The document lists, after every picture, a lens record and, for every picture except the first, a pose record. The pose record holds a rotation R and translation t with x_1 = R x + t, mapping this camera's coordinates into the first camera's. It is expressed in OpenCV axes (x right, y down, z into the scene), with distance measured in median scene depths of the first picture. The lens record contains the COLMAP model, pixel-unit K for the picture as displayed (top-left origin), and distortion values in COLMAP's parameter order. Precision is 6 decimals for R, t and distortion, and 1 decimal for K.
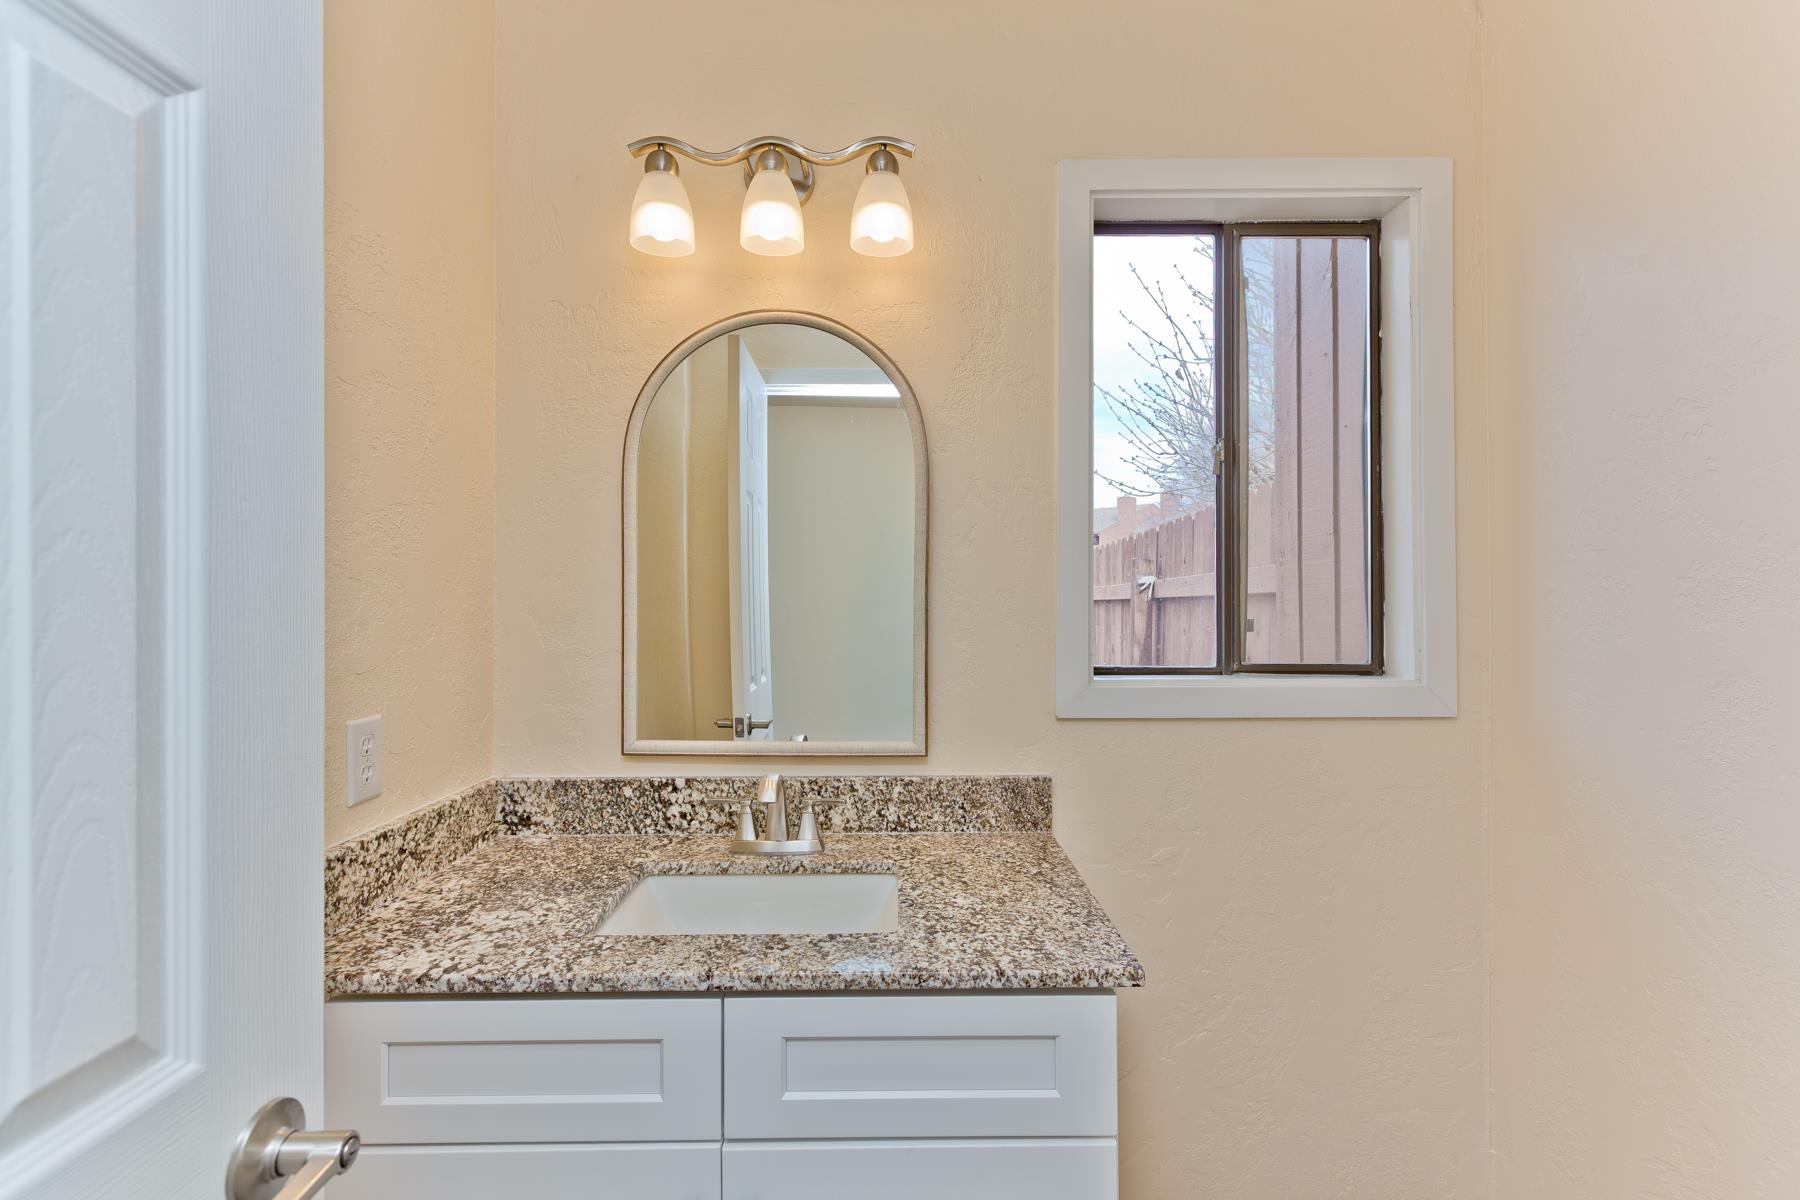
lens RADIAL K [[816.4, 0, 900.5], [0, 816.4, 589.0], [0, 0, 1]] dist [0.004580, -0.002299]
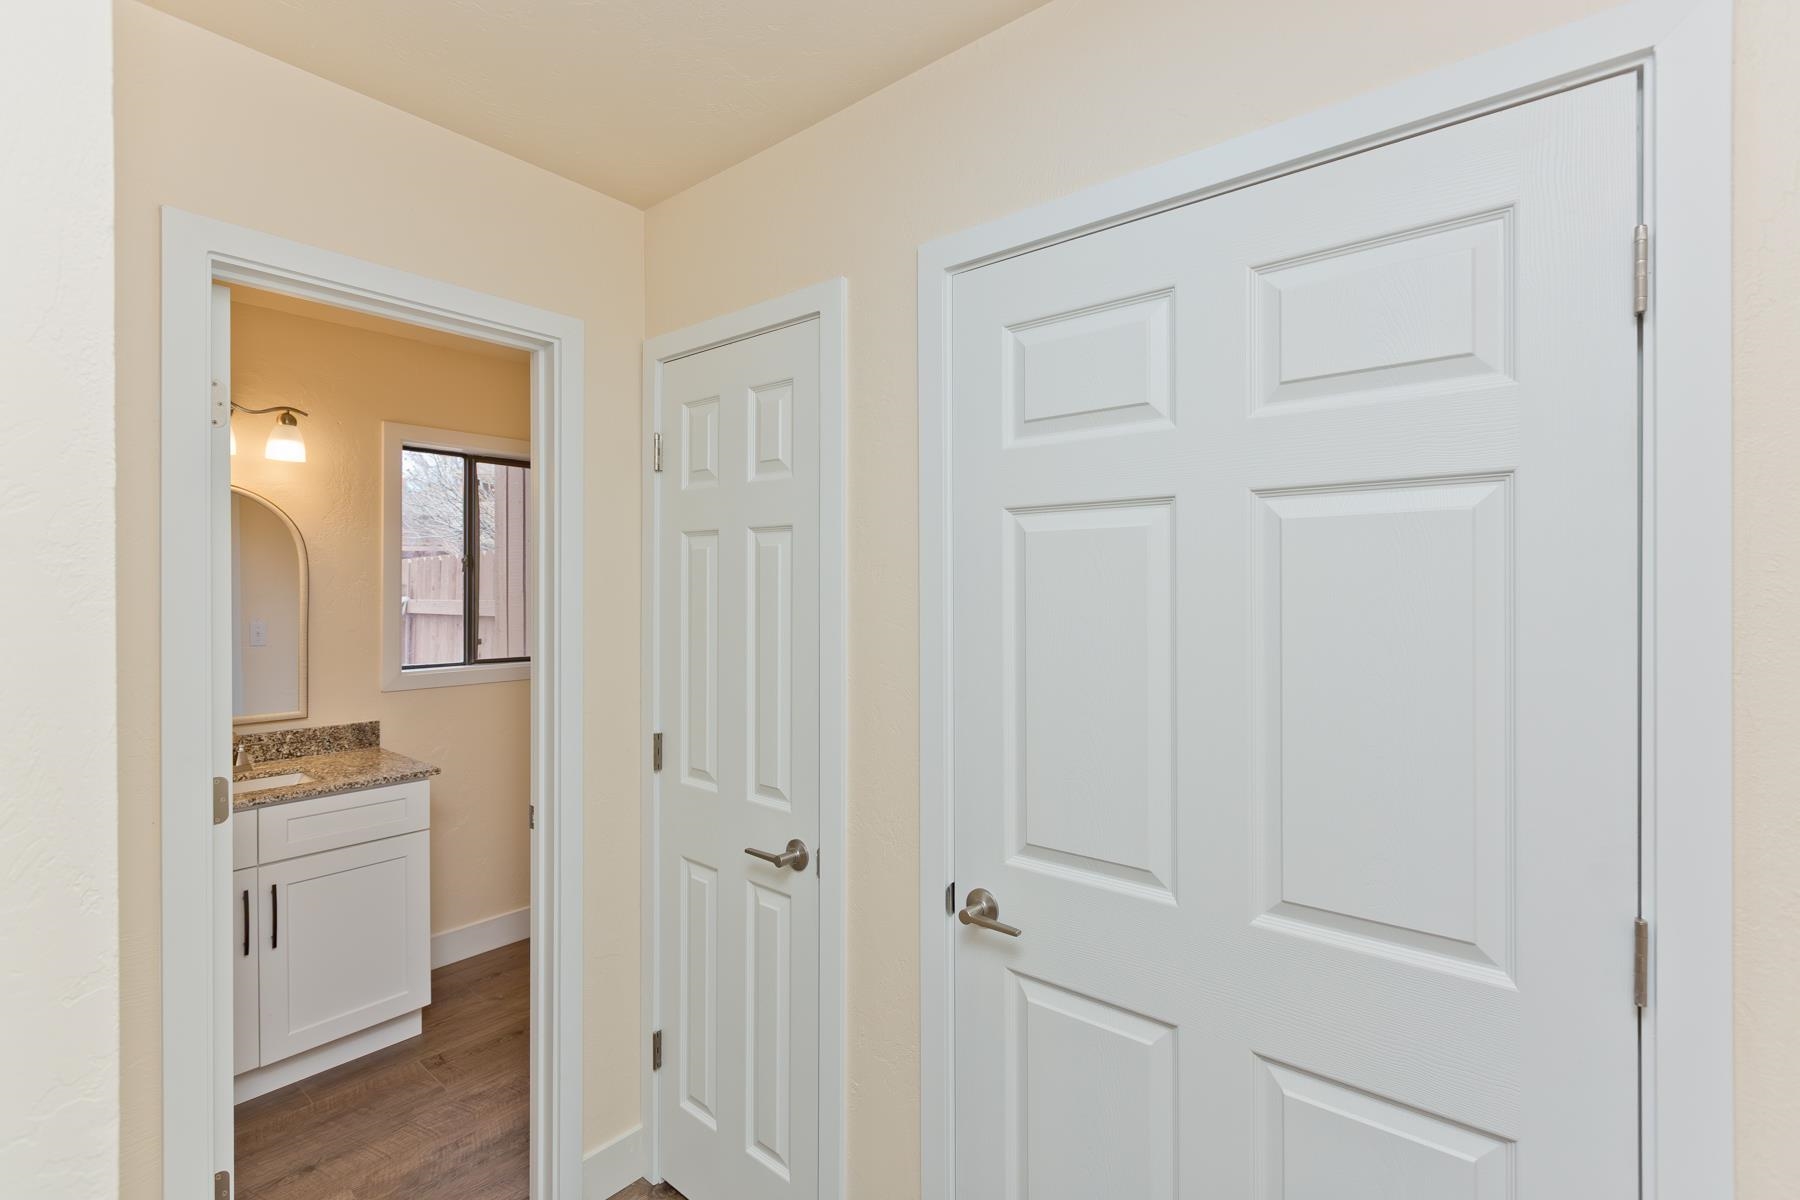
lens RADIAL K [[816.4, 0, 906.8], [0, 816.4, 587.9], [0, 0, 1]] dist [0.004580, -0.002299]
pose [[0.634994, 0.001901, 0.772515, -0.569543], [-0.011348, 0.999912, 0.006868, -0.135942], [-0.772434, -0.013128, 0.634960, -1.348146]]
